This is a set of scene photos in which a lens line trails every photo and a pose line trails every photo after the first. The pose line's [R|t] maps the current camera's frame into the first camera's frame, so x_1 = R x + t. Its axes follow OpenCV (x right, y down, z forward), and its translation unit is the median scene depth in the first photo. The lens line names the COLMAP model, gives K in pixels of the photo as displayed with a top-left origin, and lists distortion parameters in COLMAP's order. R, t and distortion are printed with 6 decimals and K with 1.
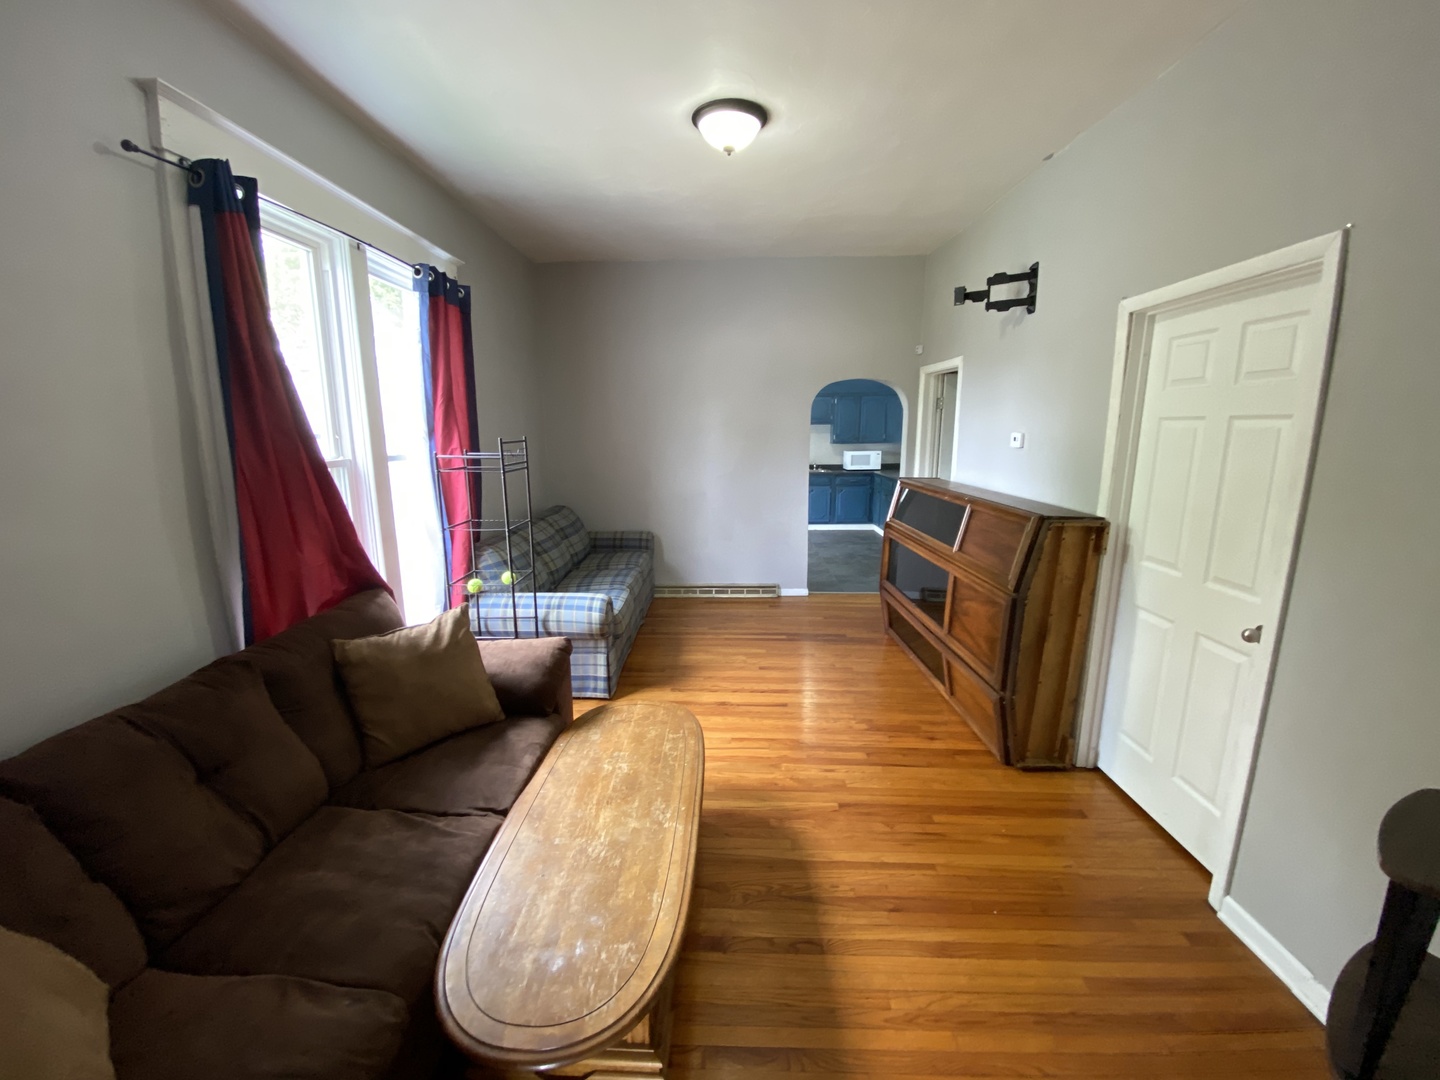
lens RADIAL K [[586.4, 0, 713.3], [0, 586.4, 538.4], [0, 0, 1]] dist [-0.002176, -0.002432]
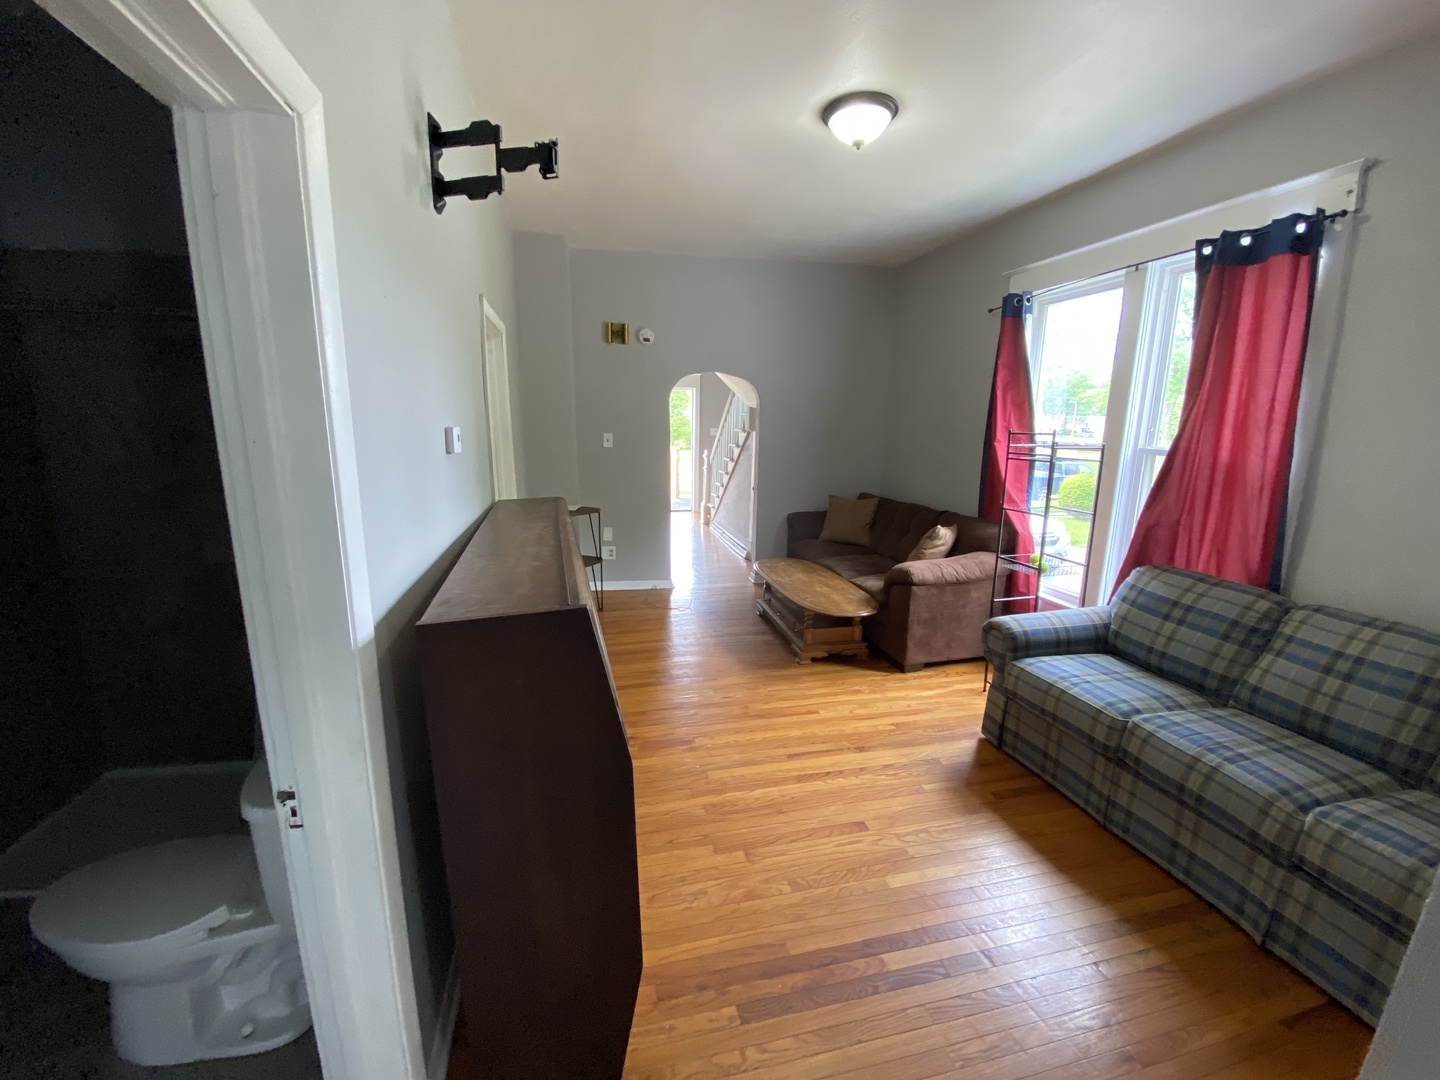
lens RADIAL K [[586.4, 0, 716.6], [0, 586.4, 536.5], [0, 0, 1]] dist [-0.002176, -0.002432]
pose [[-0.965537, 0.042738, -0.256731, 0.408678], [-0.055996, 0.929212, 0.365281, -0.291700], [0.254169, 0.367069, -0.894795, 1.552464]]
